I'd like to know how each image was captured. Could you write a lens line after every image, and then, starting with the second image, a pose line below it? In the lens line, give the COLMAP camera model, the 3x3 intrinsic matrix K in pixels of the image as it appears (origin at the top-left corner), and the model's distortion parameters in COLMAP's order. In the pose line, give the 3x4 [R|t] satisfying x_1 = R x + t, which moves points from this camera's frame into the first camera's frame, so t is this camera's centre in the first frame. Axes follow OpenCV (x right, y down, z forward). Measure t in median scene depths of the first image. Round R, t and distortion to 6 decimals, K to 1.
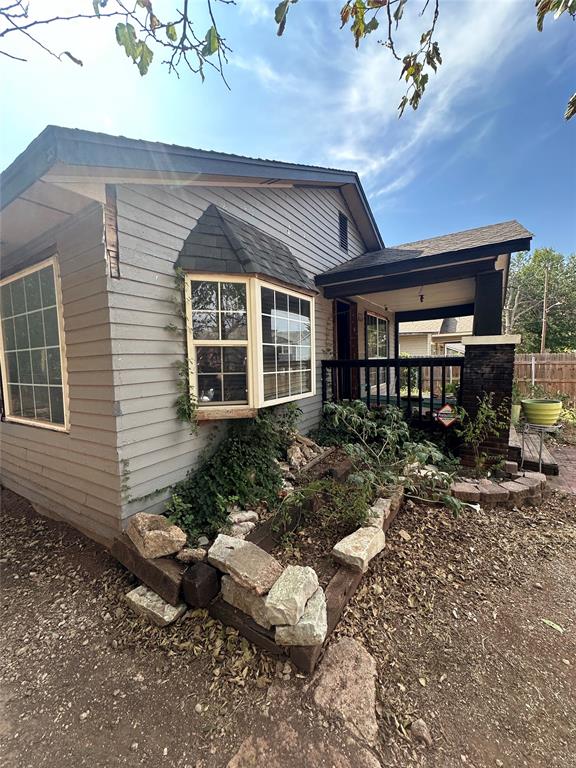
lens RADIAL K [[307.0, 0, 290.9], [0, 307.0, 384.6], [0, 0, 1]] dist [-0.003503, 0.000926]
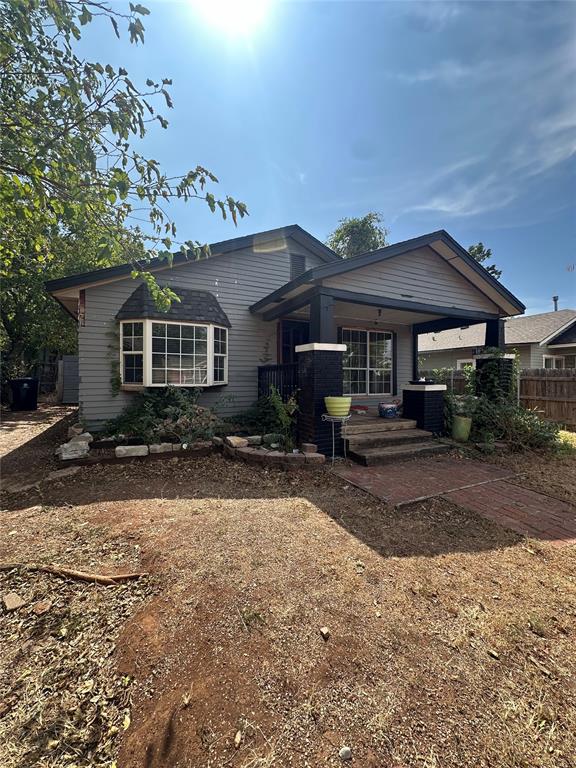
lens RADIAL K [[307.0, 0, 289.2], [0, 307.0, 383.3], [0, 0, 1]] dist [-0.003503, 0.000926]
pose [[0.850399, 0.039076, -0.524685, 1.702296], [-0.068435, 0.996982, -0.036666, 0.067205], [0.521669, 0.067087, 0.850506, -0.155956]]
